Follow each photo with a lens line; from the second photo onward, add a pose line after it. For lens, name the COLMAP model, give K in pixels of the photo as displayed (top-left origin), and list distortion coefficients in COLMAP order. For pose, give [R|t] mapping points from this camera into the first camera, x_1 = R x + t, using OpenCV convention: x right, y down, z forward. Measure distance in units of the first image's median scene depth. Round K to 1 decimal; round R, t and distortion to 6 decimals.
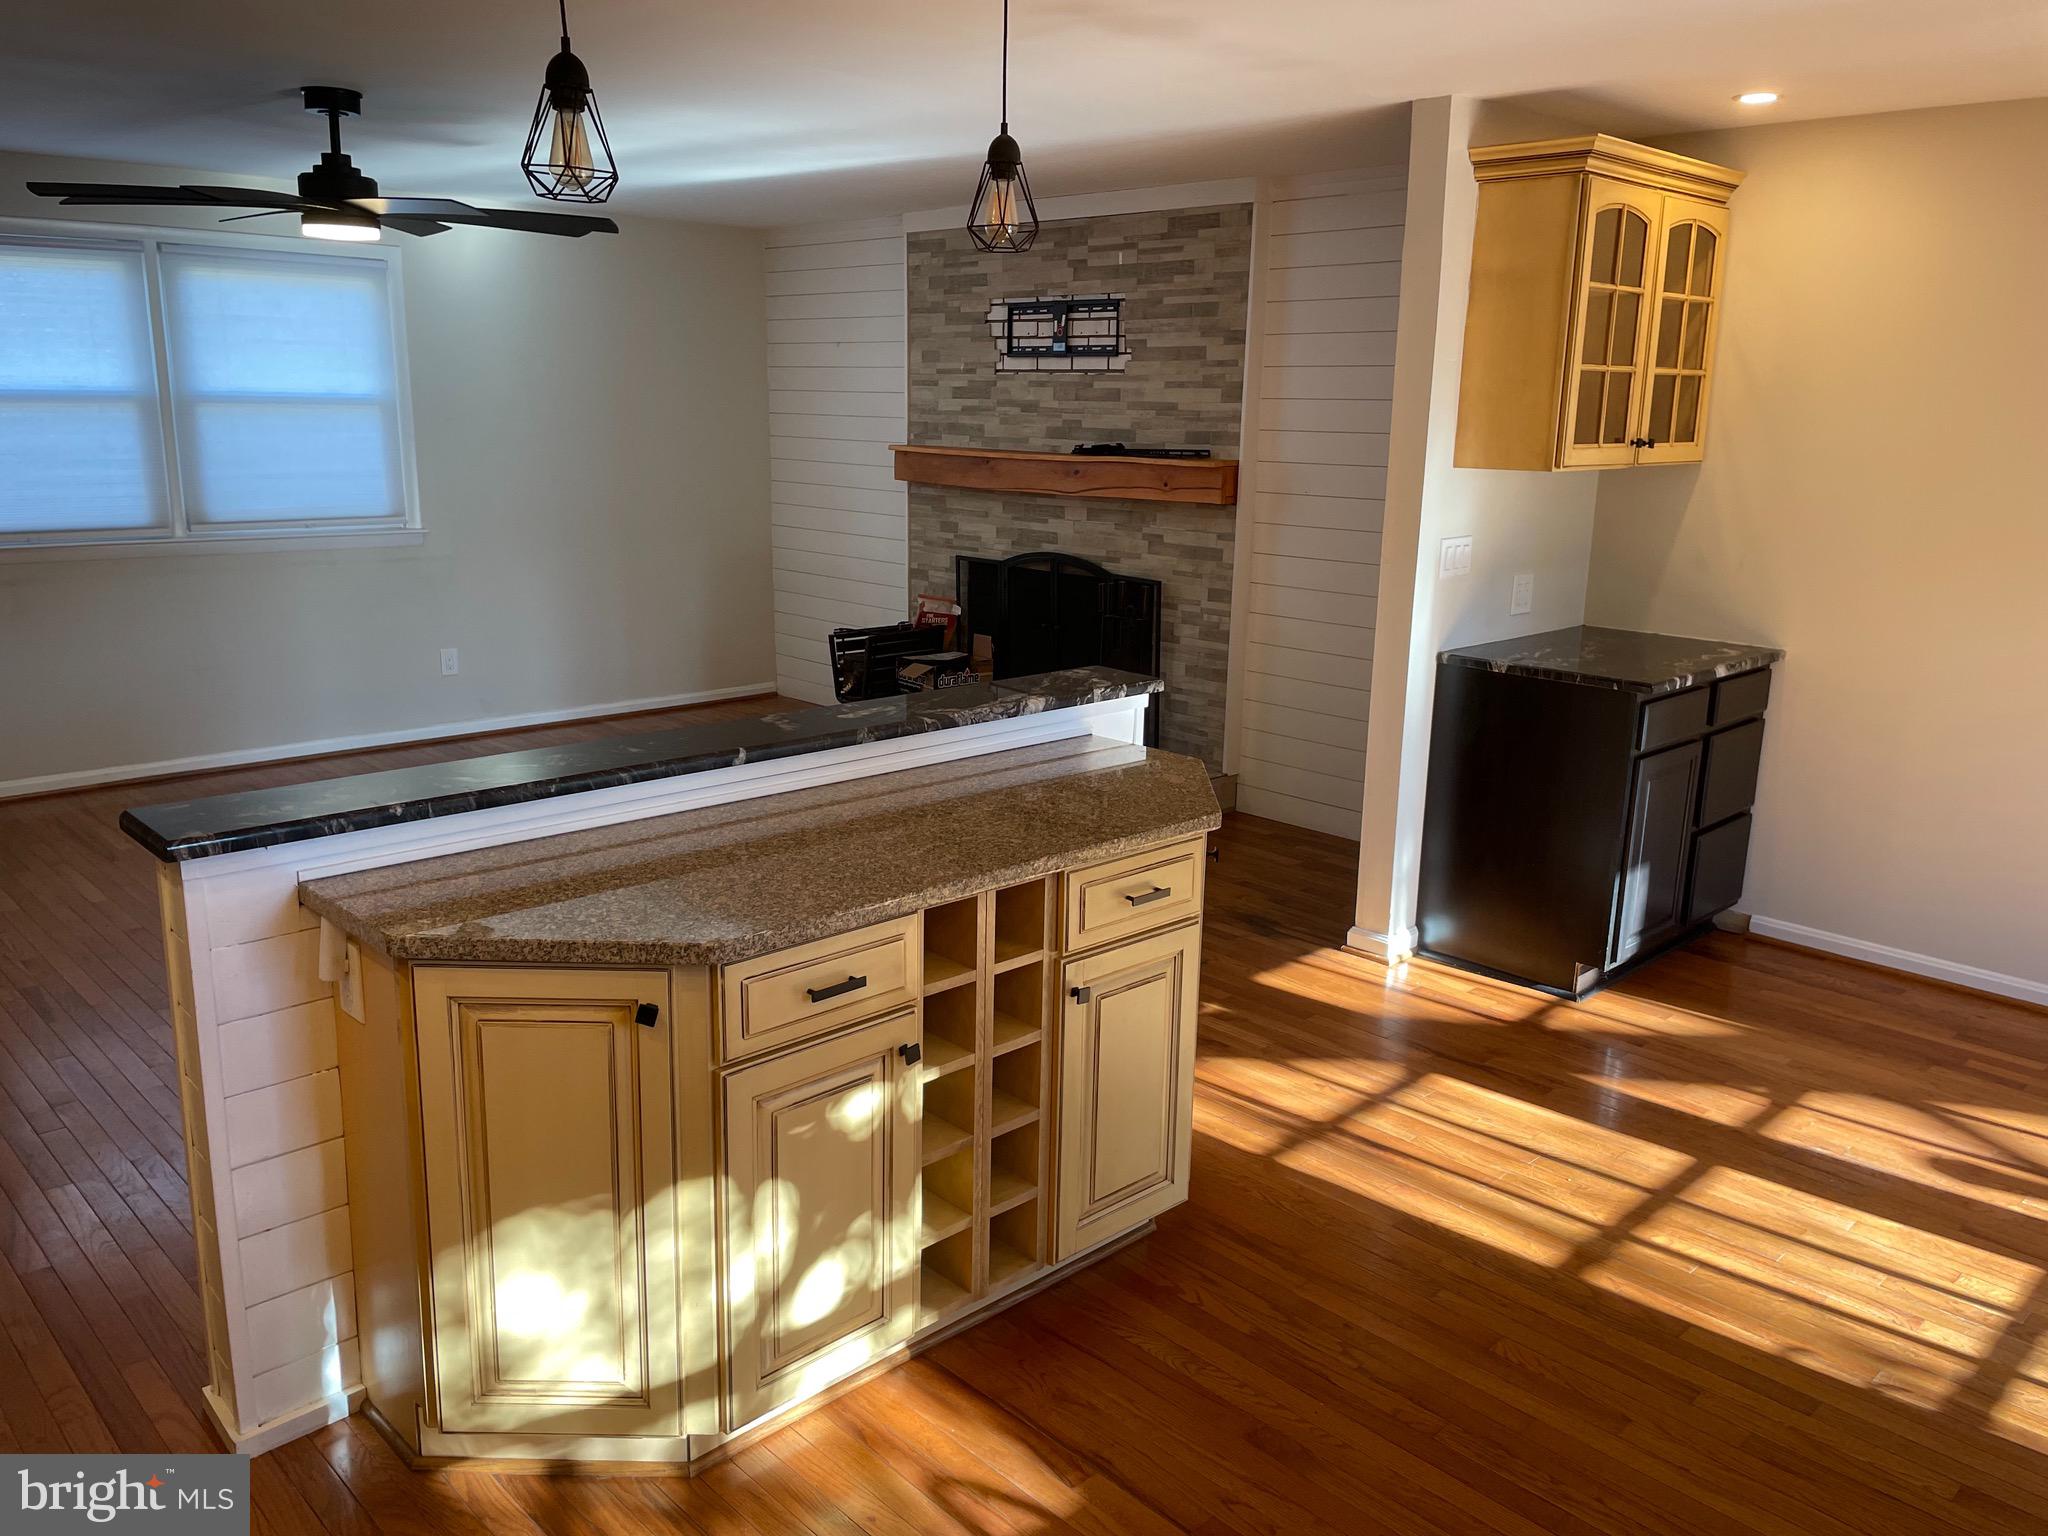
lens RADIAL K [[1539.6, 0, 1034.7], [0, 1539.6, 764.9], [0, 0, 1]] dist [0.088690, -0.114516]
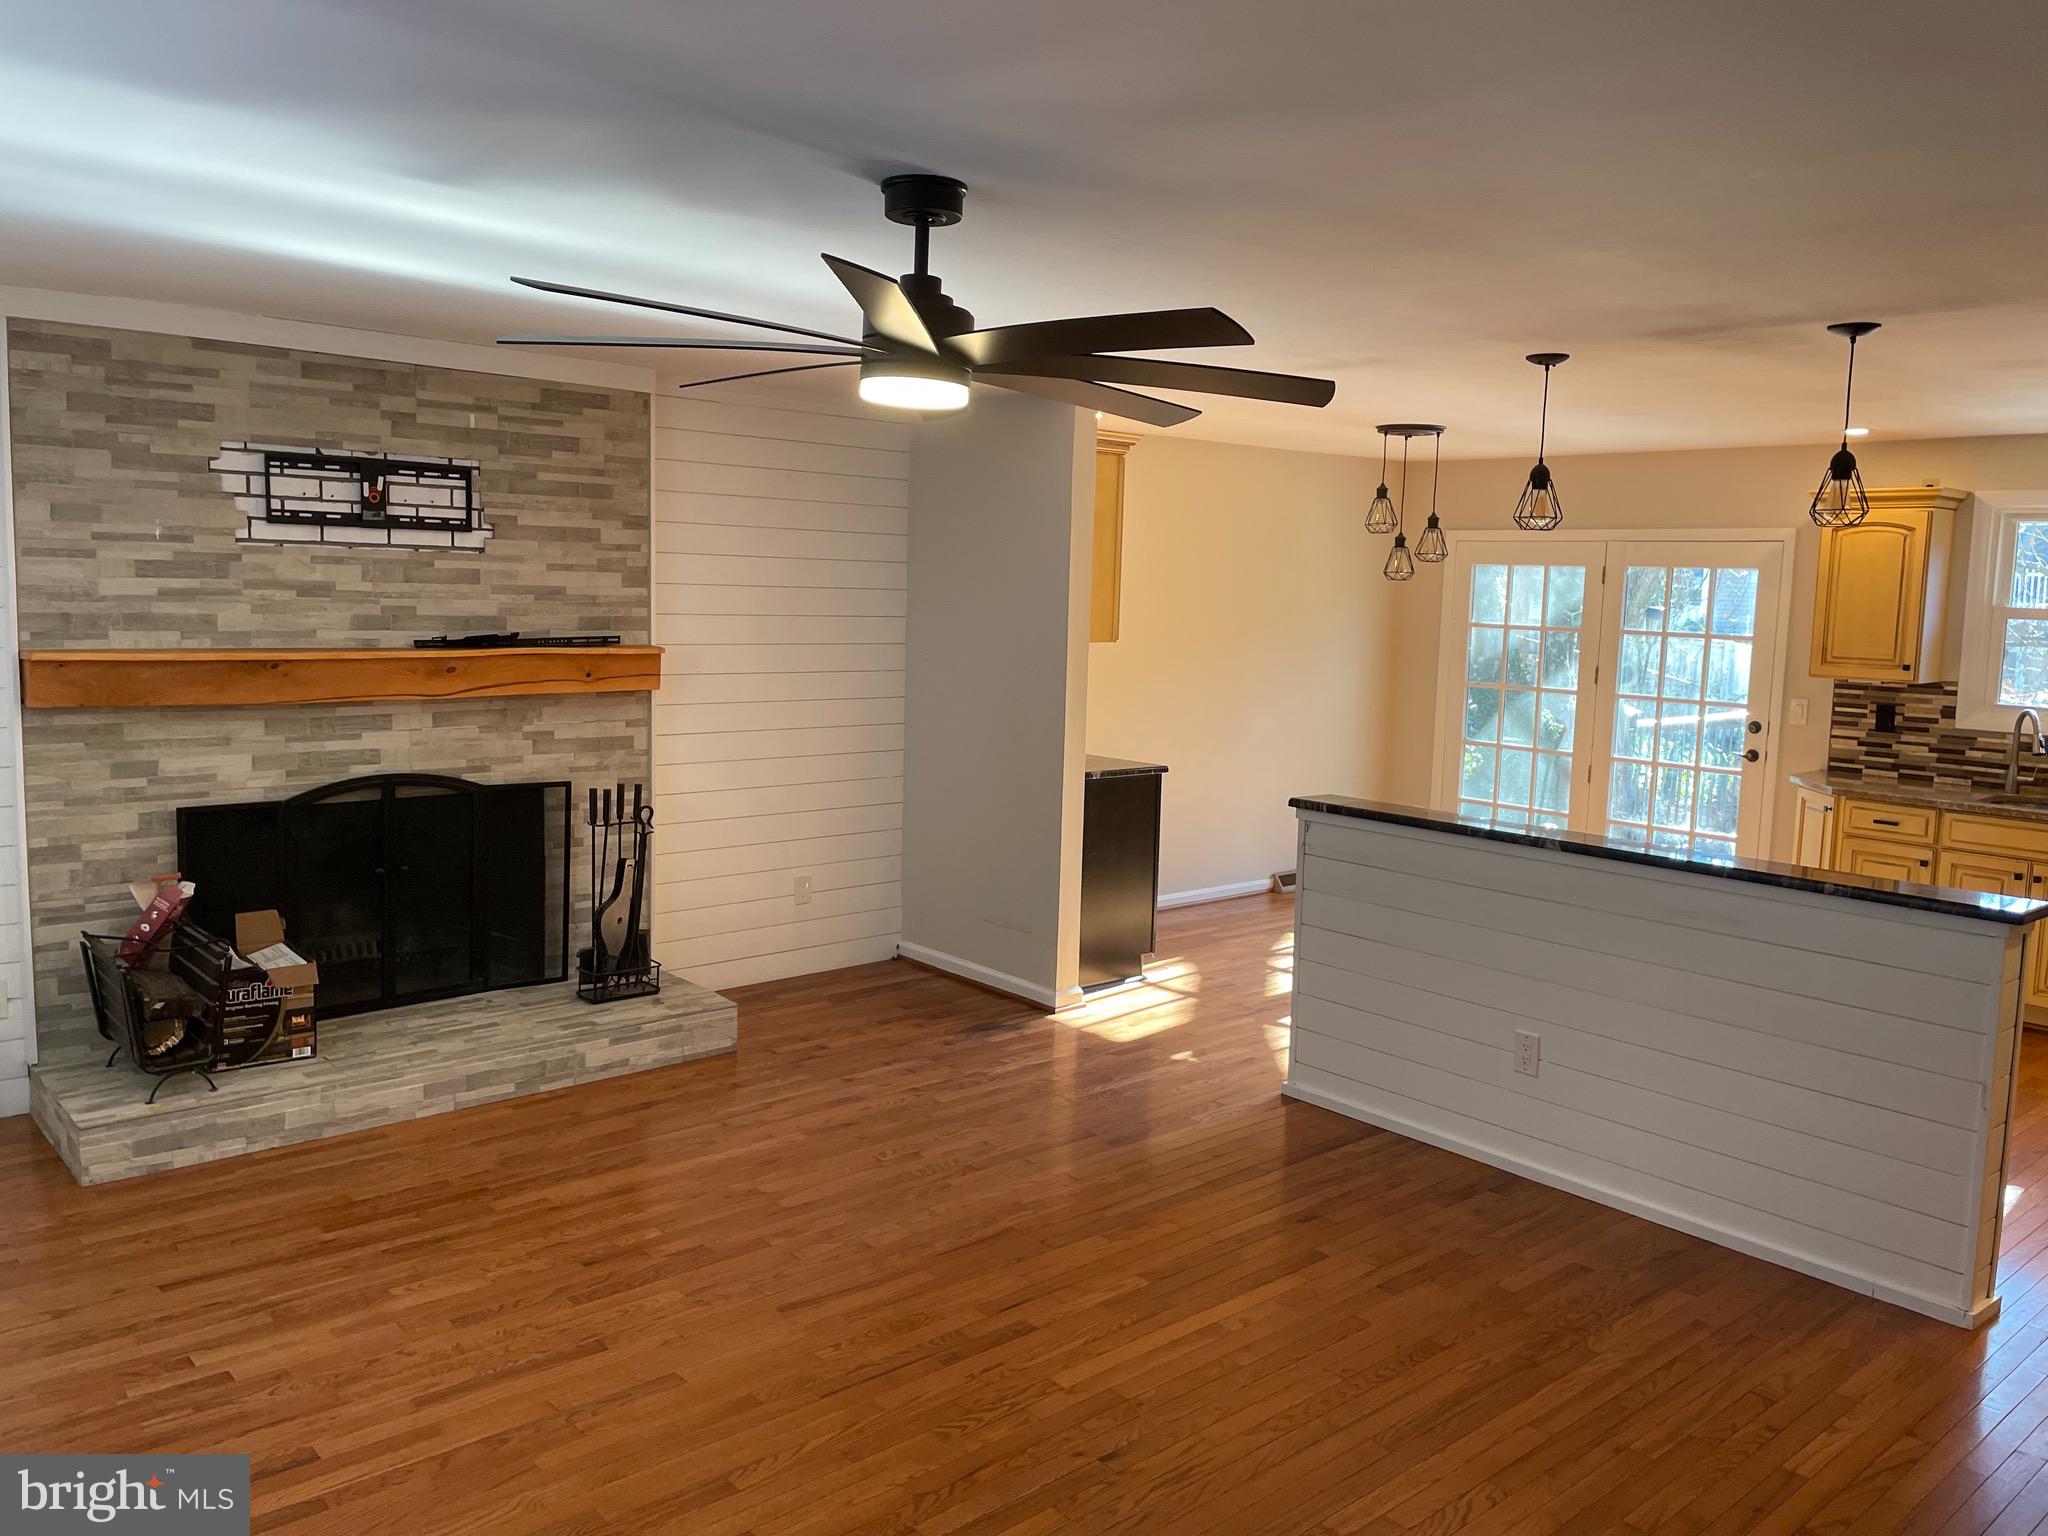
lens RADIAL K [[1539.6, 0, 1017.7], [0, 1539.6, 747.4], [0, 0, 1]] dist [0.088690, -0.114516]
pose [[0.050488, -0.126371, 0.990697, -0.797429], [0.202182, 0.972717, 0.113774, -0.188837], [-0.978046, 0.194557, 0.074660, 0.678447]]
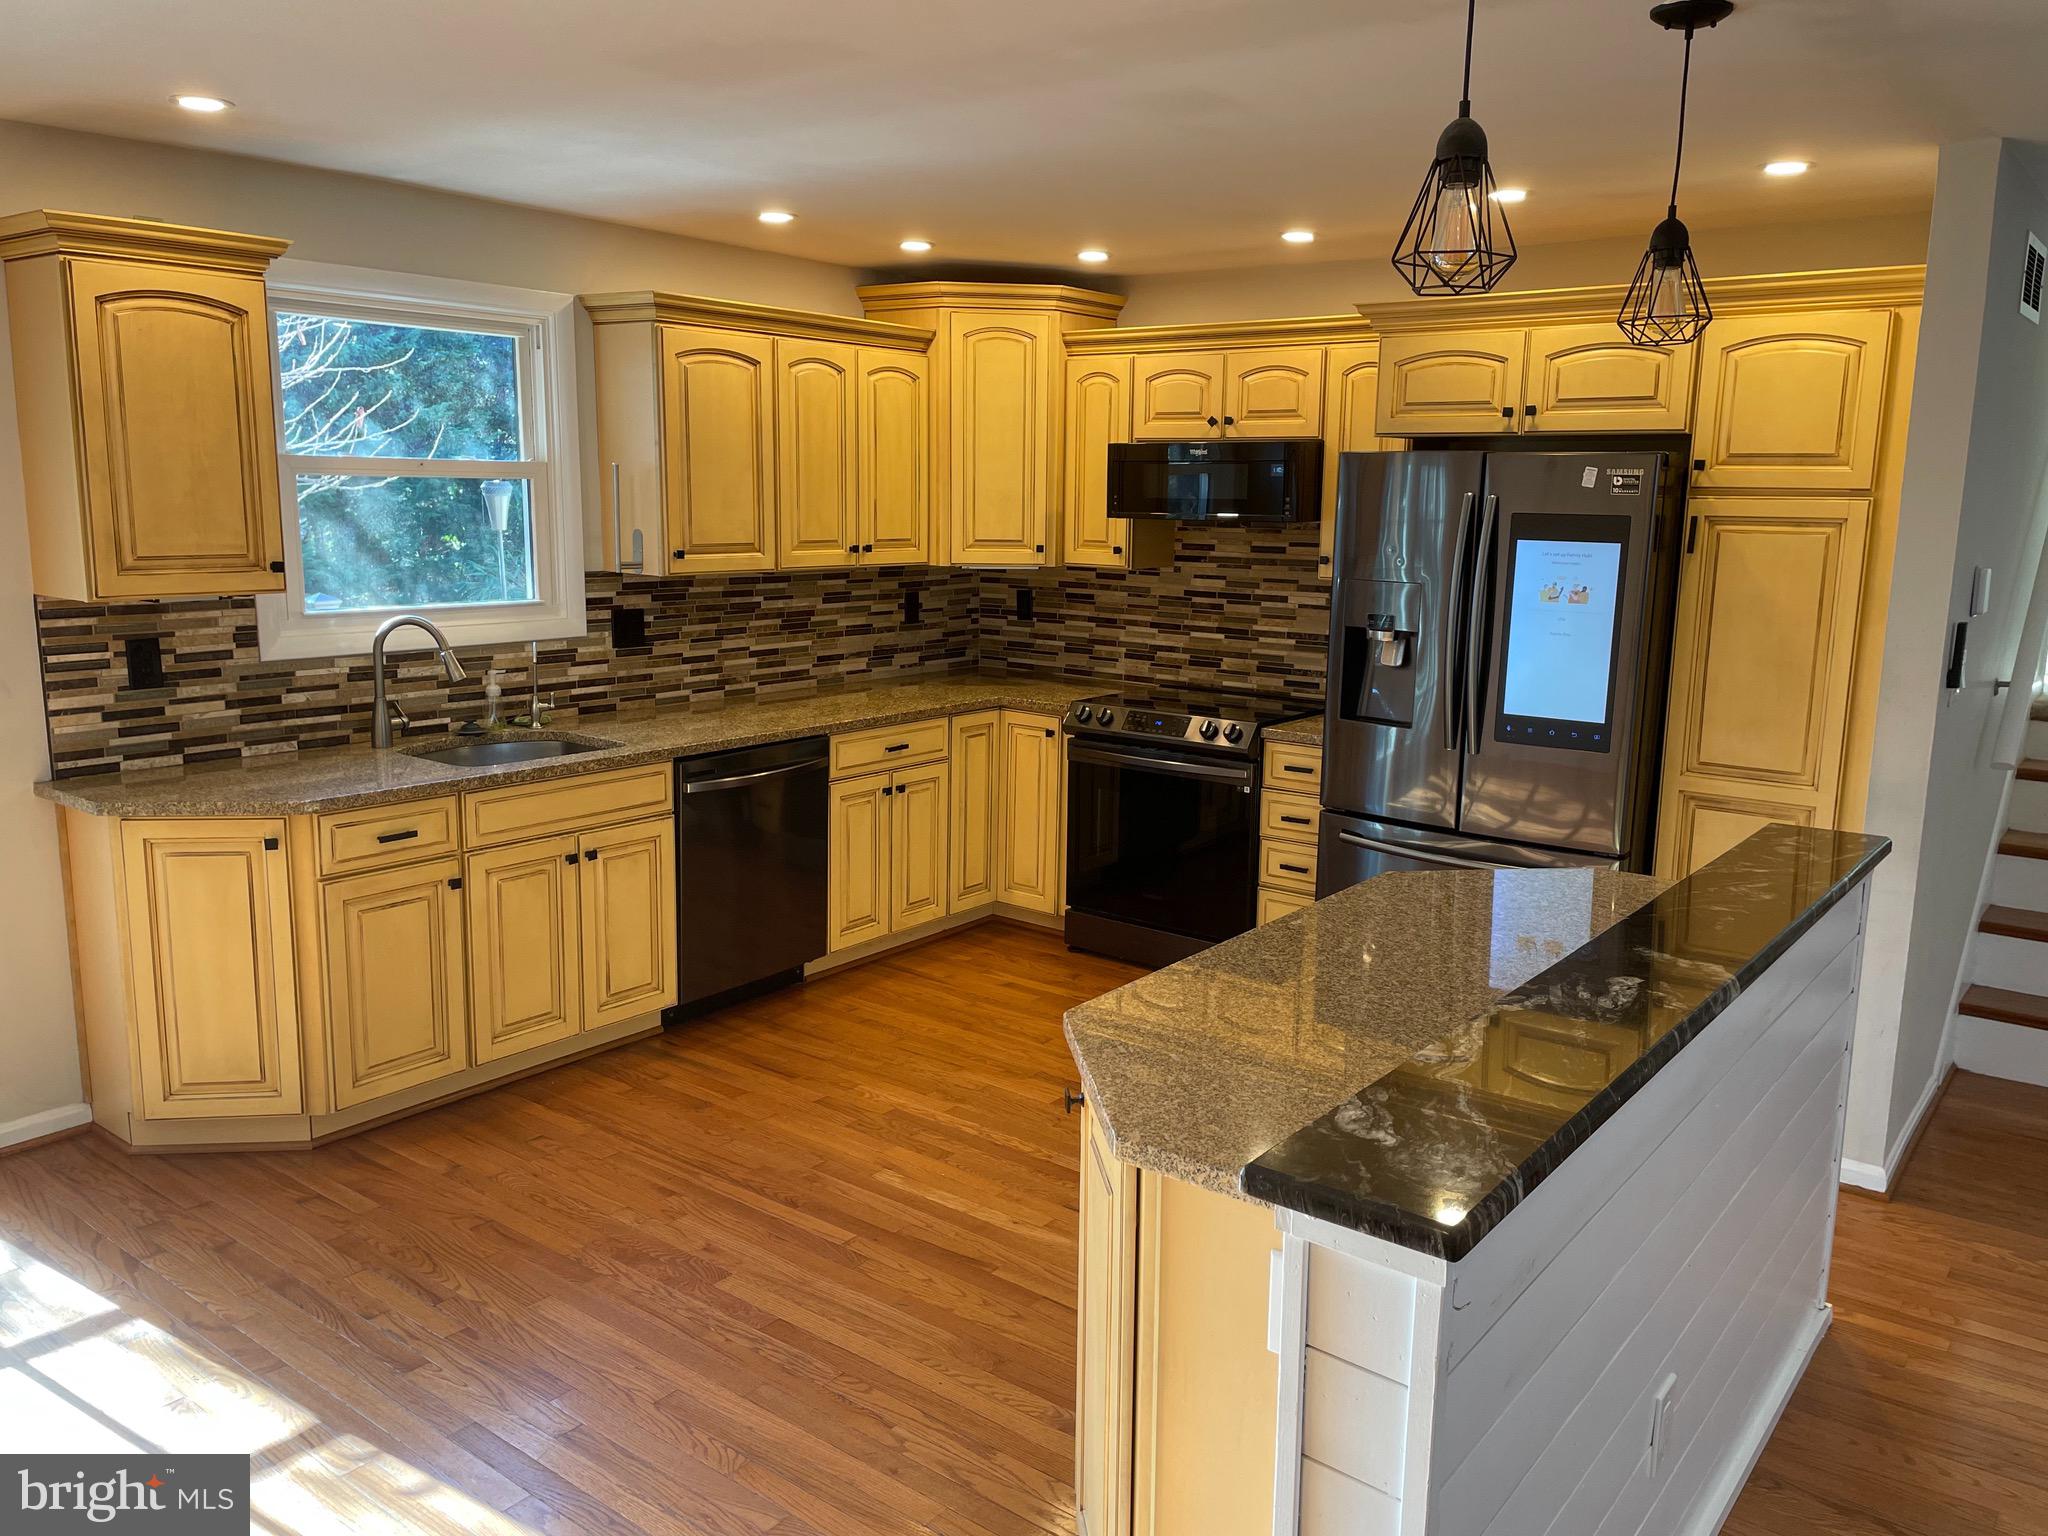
lens RADIAL K [[1539.6, 0, 1055.4], [0, 1539.6, 767.6], [0, 0, 1]] dist [0.088690, -0.114516]
pose [[-0.988275, -0.008908, -0.152424, 0.113402], [-0.068959, 0.916719, 0.393537, -0.183588], [0.136224, 0.399434, -0.906585, 0.772434]]
